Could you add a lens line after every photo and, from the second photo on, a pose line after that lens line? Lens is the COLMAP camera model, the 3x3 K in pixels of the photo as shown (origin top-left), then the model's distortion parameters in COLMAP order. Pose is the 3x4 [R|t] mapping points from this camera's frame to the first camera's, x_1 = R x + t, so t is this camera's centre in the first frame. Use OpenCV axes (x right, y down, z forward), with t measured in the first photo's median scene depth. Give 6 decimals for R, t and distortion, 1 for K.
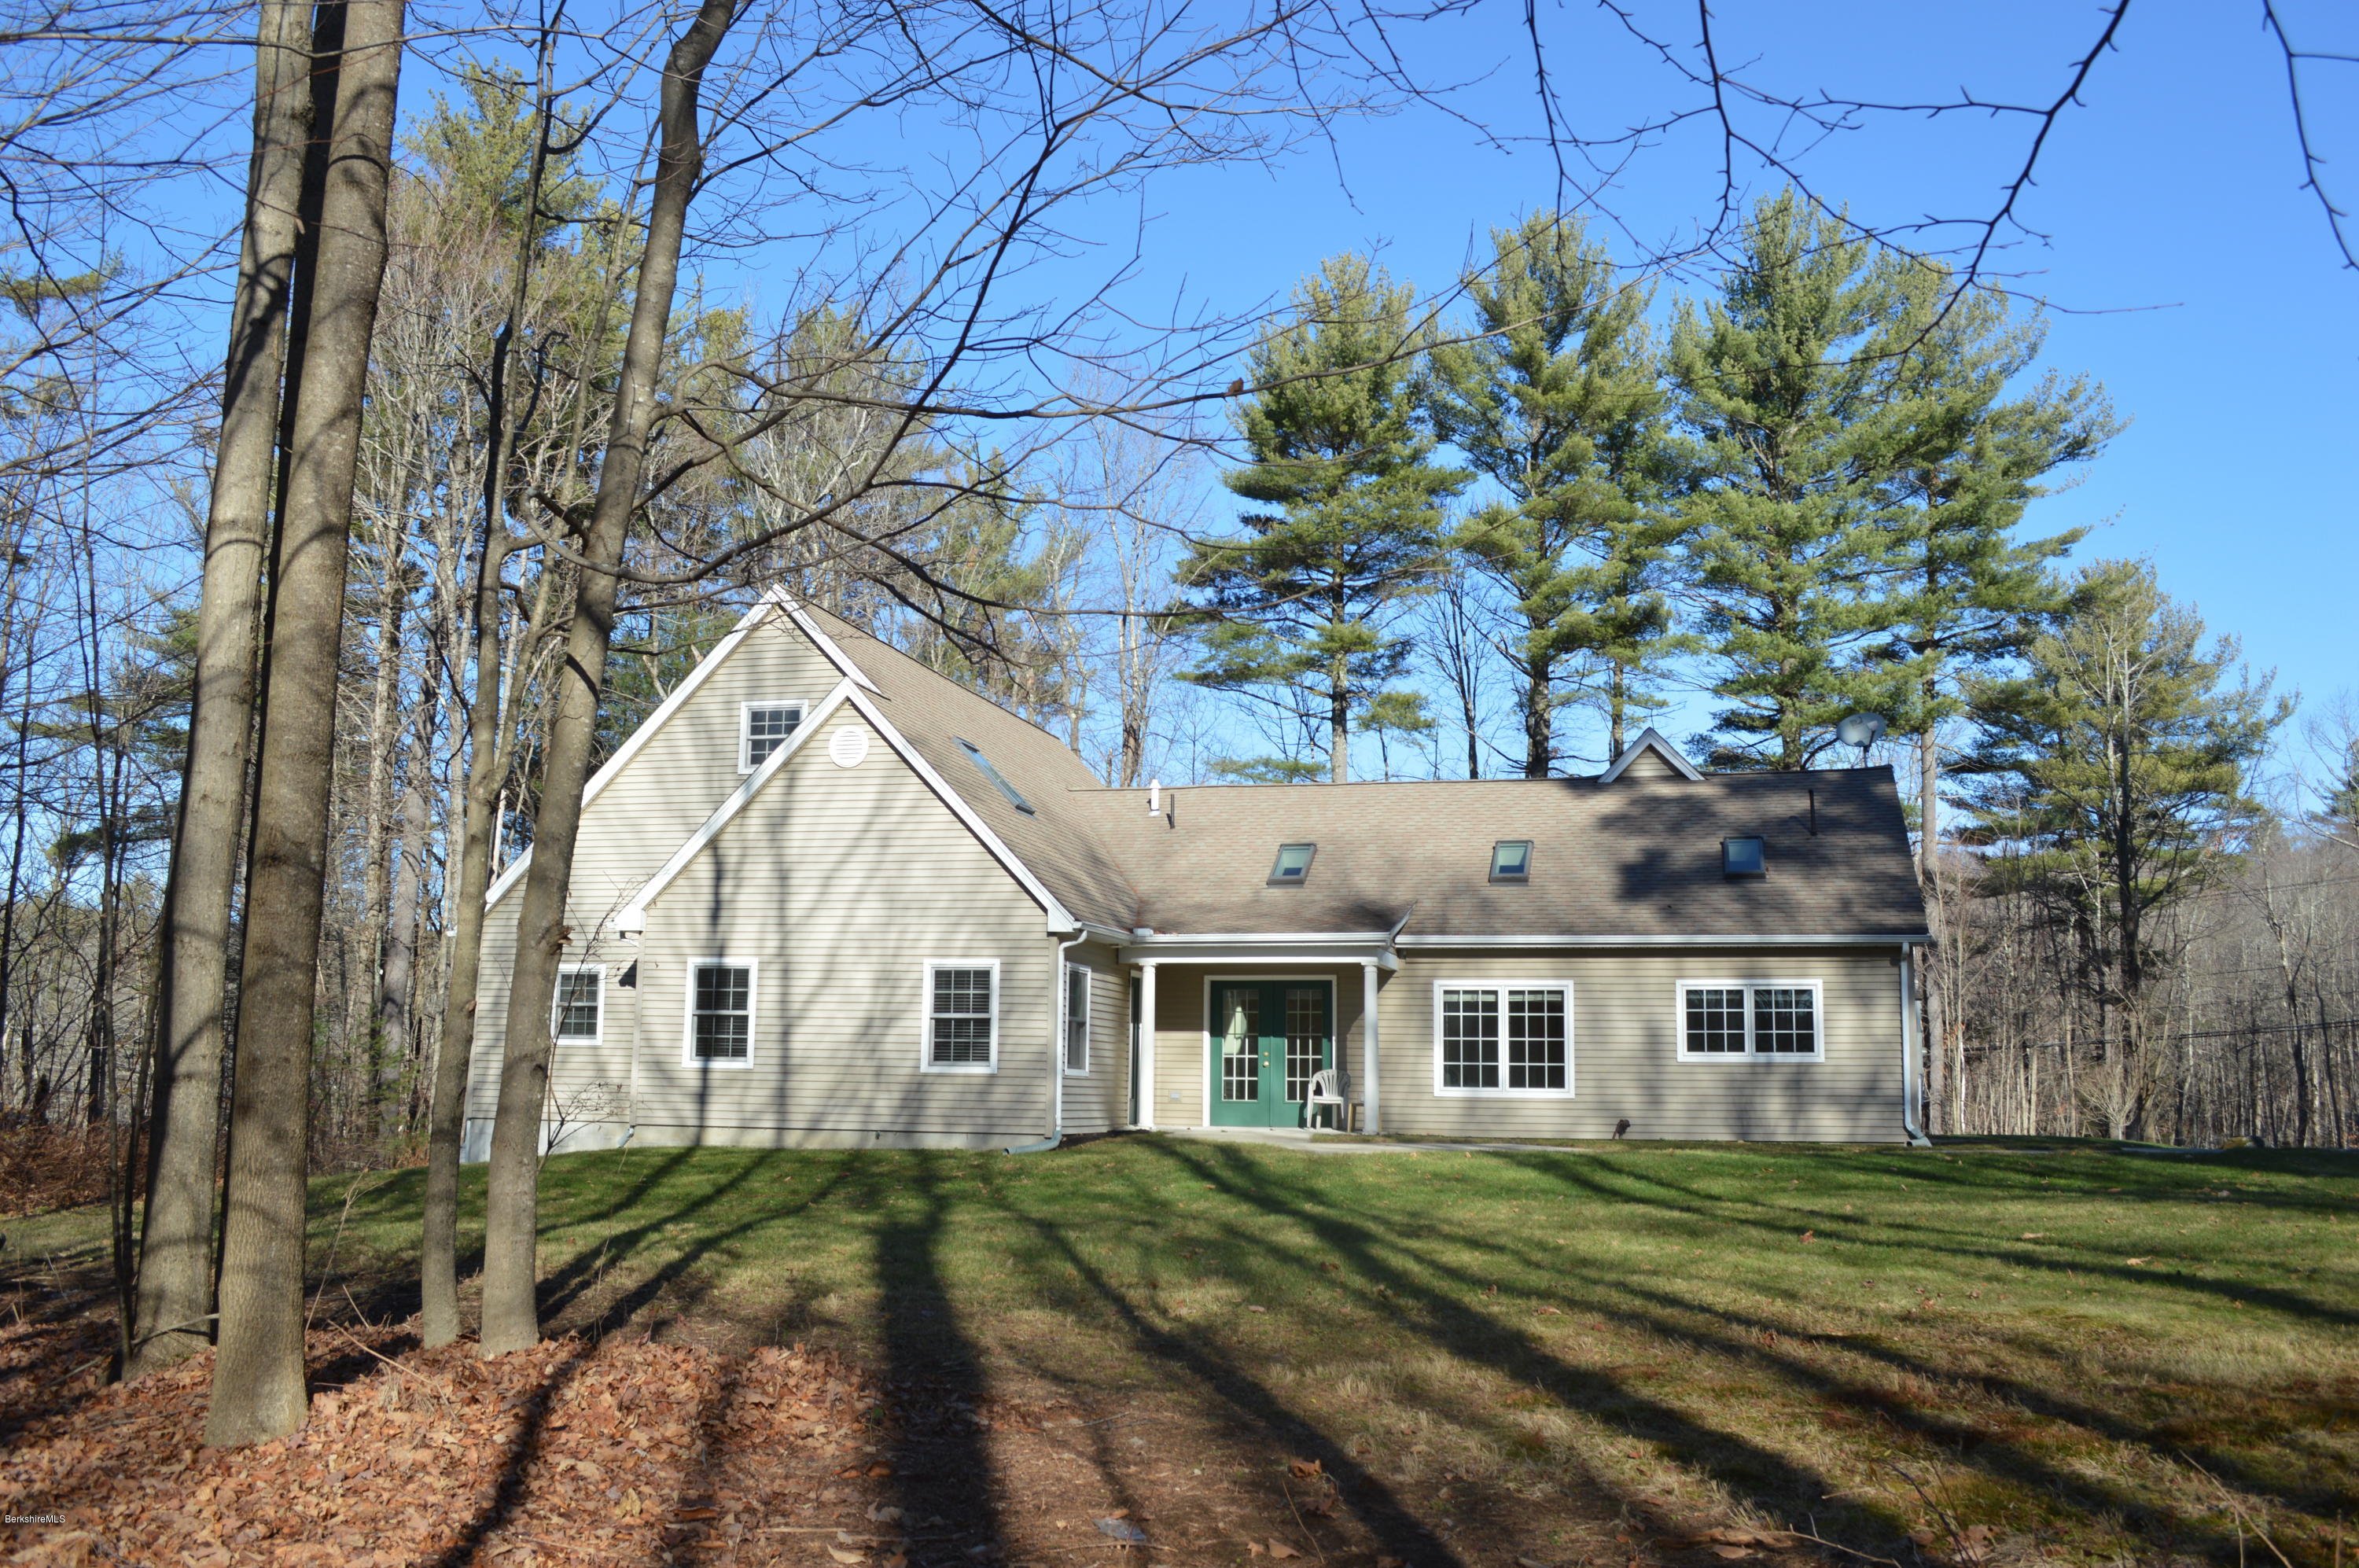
lens RADIAL K [[2039.9, 0, 1179.5], [0, 2039.9, 784.0], [0, 0, 1]] dist [-0.079521, 0.013031]
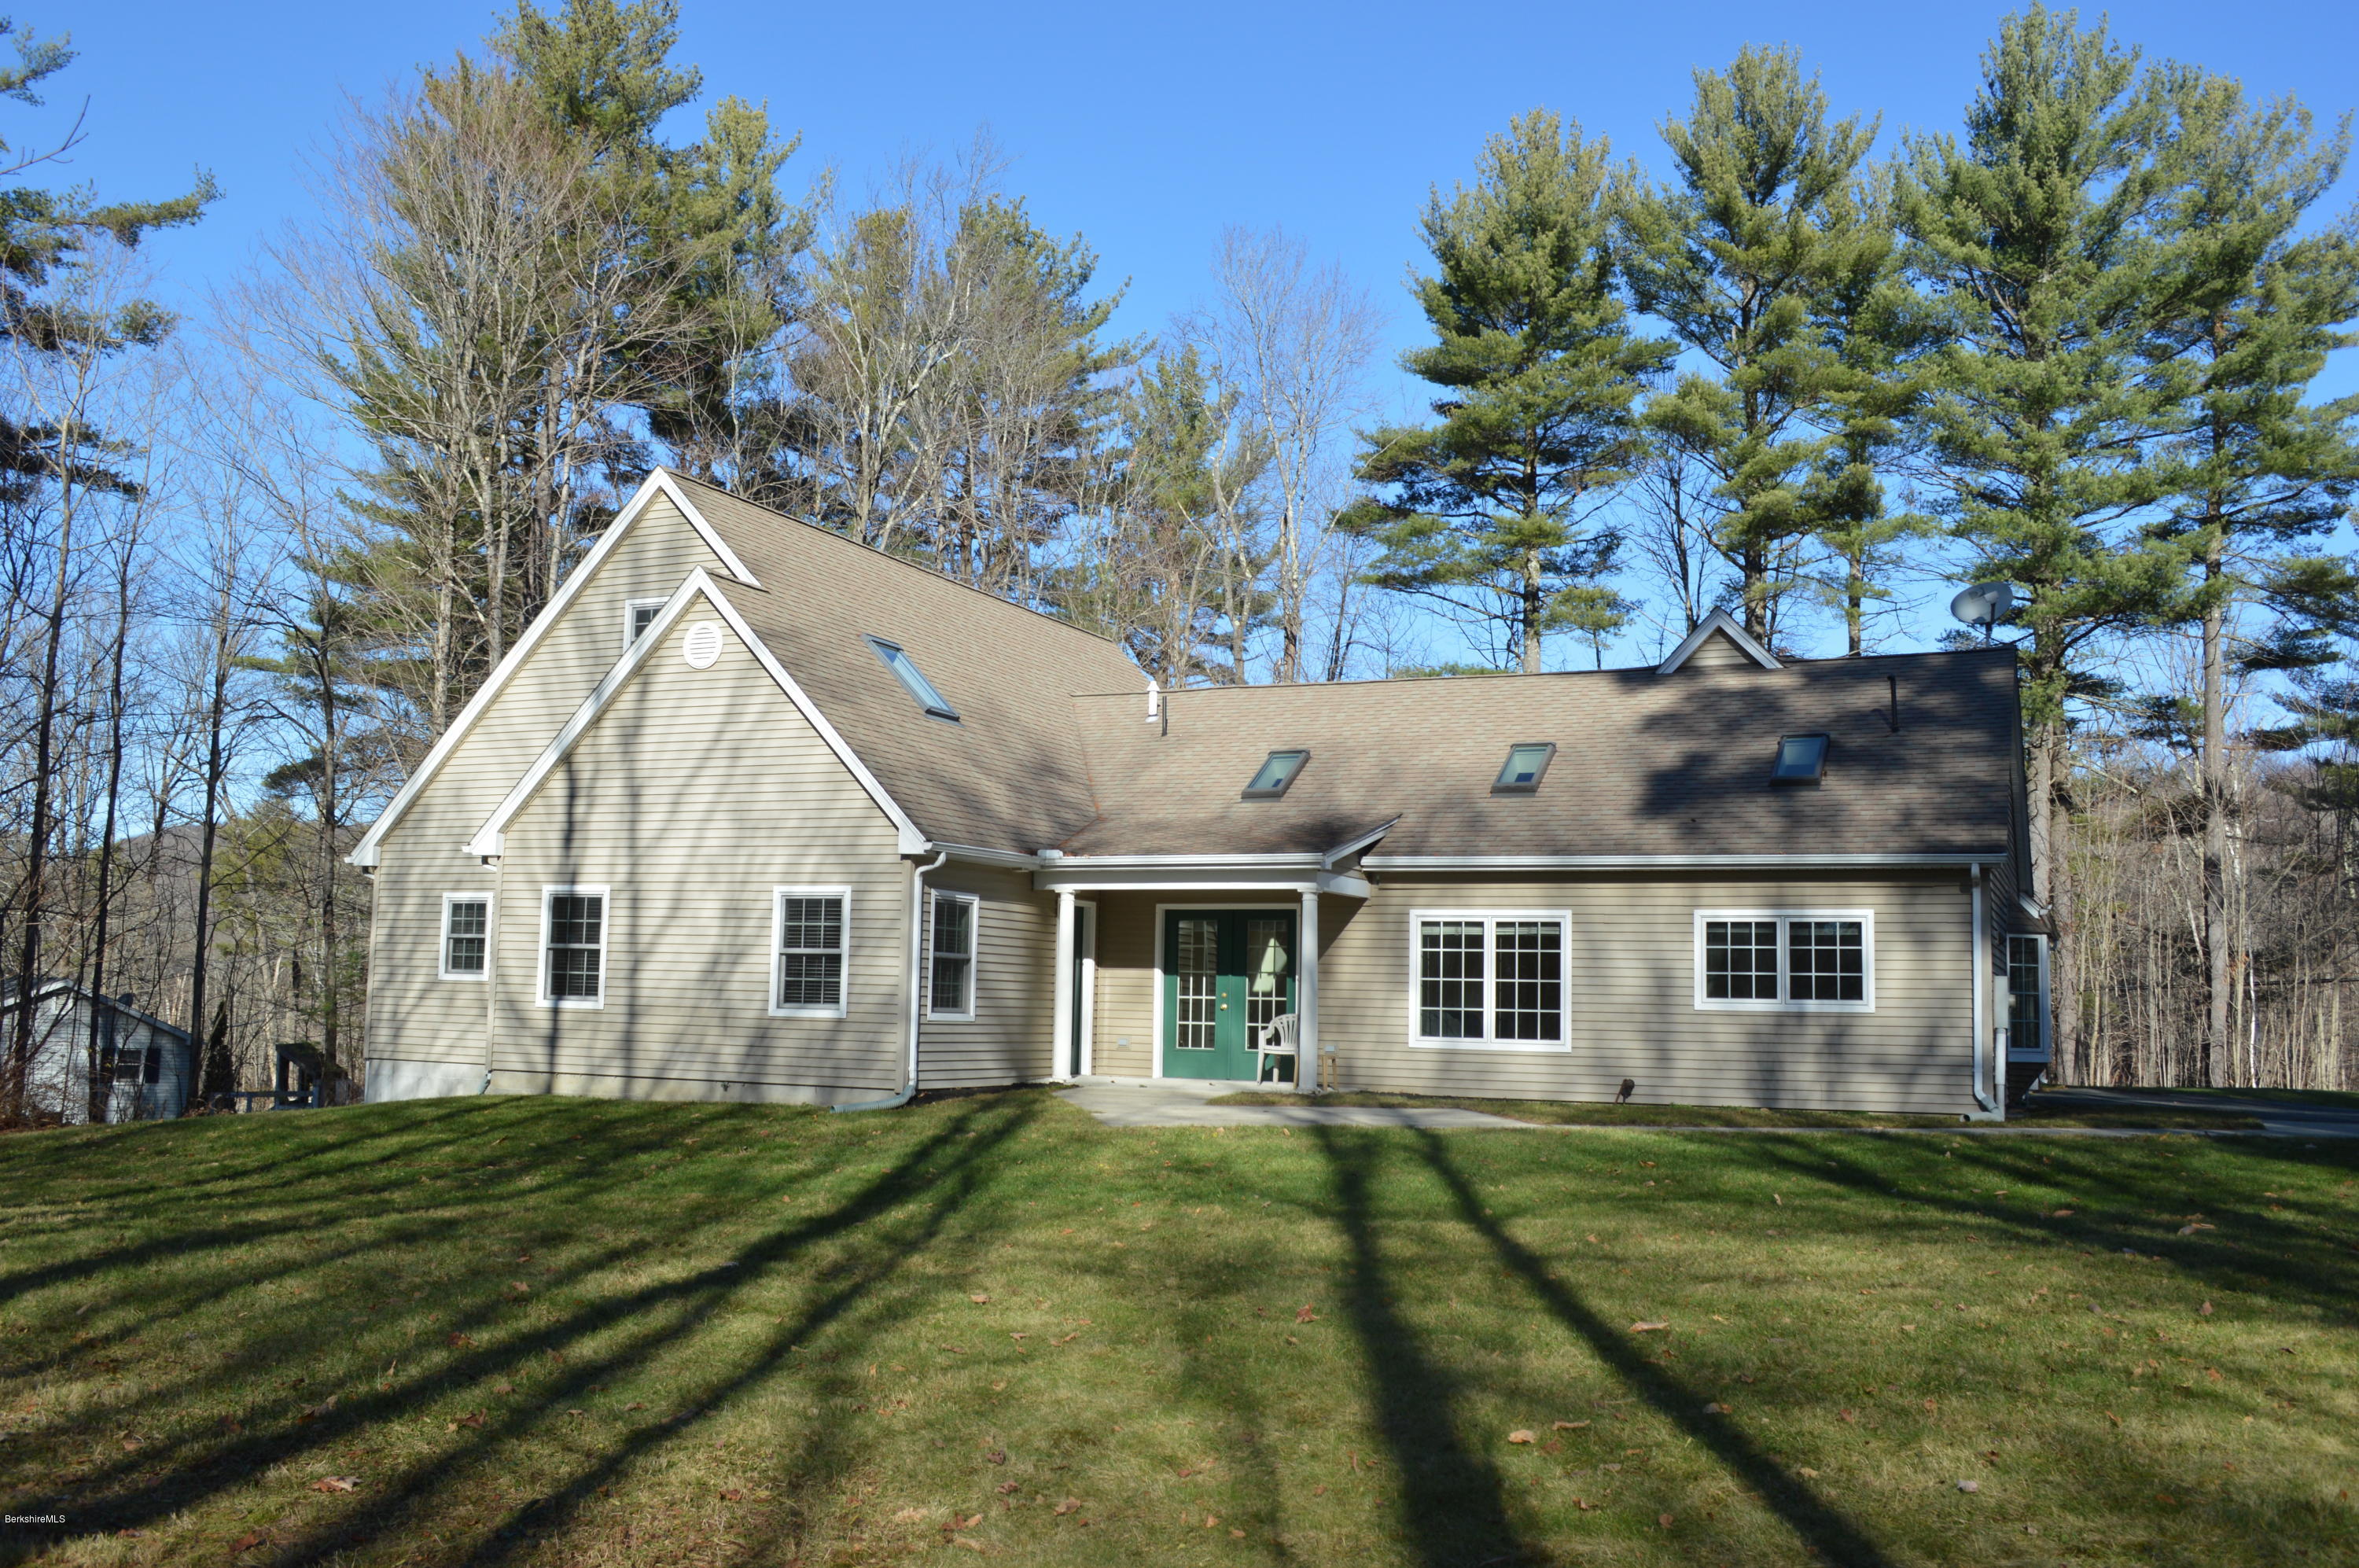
lens RADIAL K [[2039.9, 0, 1179.5], [0, 2039.9, 784.0], [0, 0, 1]] dist [-0.079521, 0.013031]
pose [[0.984648, -0.010861, -0.174212, 0.179228], [0.017444, 0.999189, 0.036297, 0.012264], [0.173676, -0.038779, 0.984039, 0.157264]]
